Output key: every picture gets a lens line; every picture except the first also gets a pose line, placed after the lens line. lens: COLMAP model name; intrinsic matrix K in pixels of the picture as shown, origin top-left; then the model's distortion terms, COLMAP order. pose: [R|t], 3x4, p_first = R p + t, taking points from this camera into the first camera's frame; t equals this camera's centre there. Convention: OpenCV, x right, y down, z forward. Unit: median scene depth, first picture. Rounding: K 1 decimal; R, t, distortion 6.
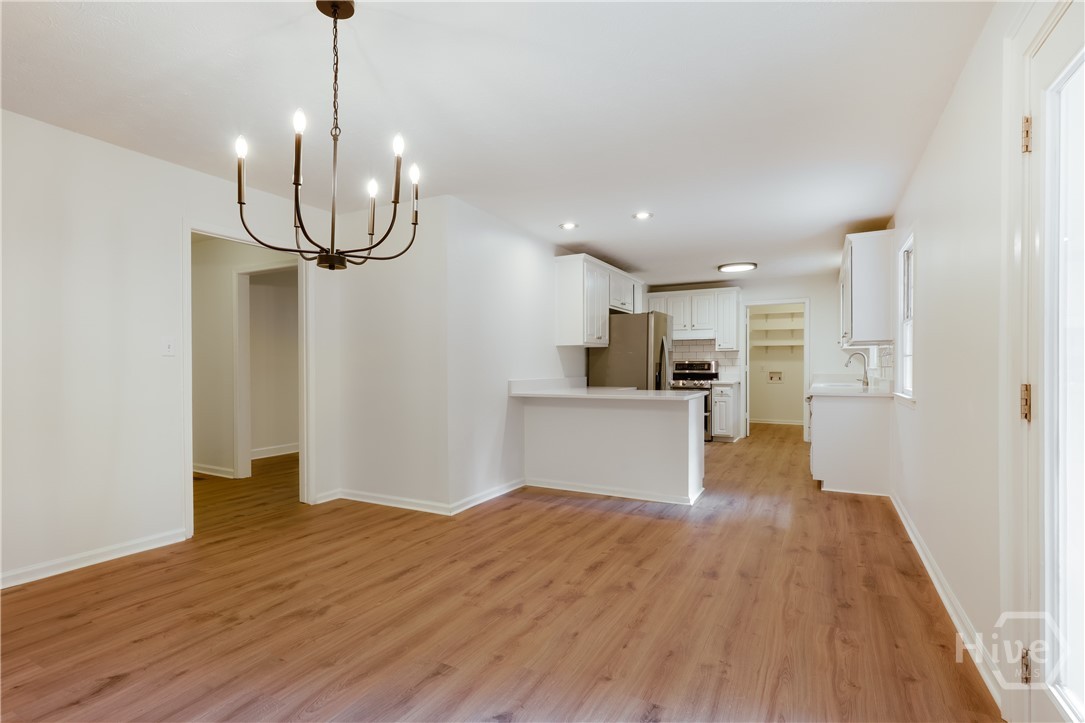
lens RADIAL K [[499.3, 0, 541.4], [0, 499.3, 352.8], [0, 0, 1]] dist [-0.000237, -0.000132]
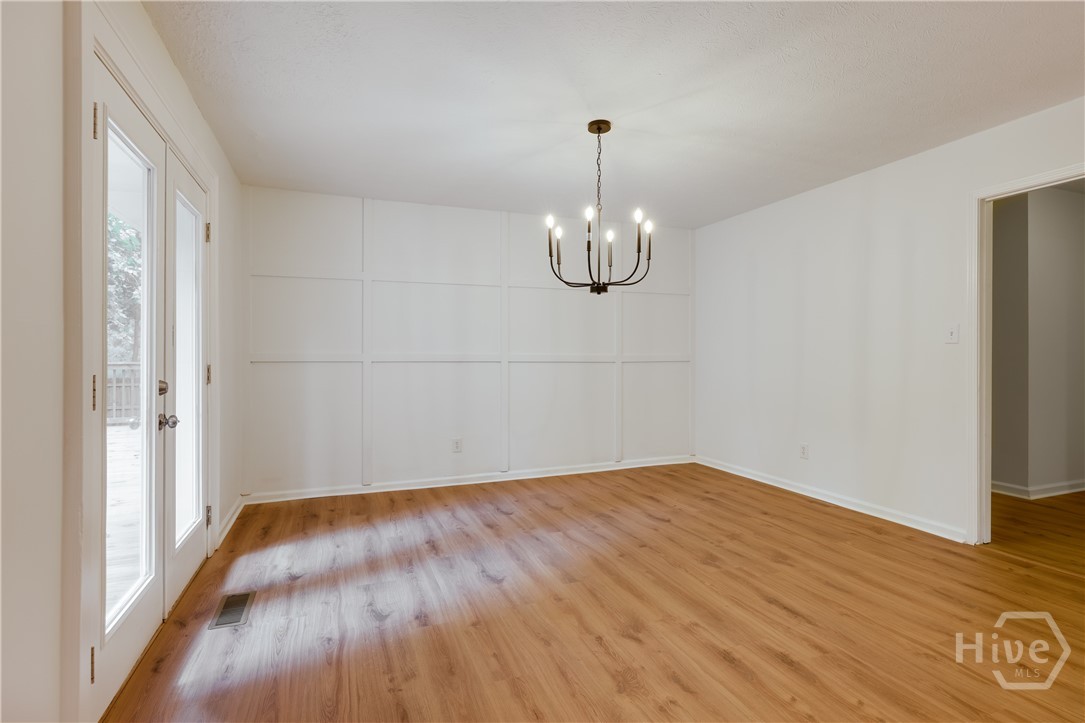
lens RADIAL K [[499.3, 0, 541.4], [0, 499.3, 352.8], [0, 0, 1]] dist [-0.000237, -0.000132]
pose [[-0.621089, -0.000541, -0.783740, 0.770331], [0.025143, 0.999471, -0.020614, 0.035033], [0.783337, -0.032509, -0.620747, 1.511307]]
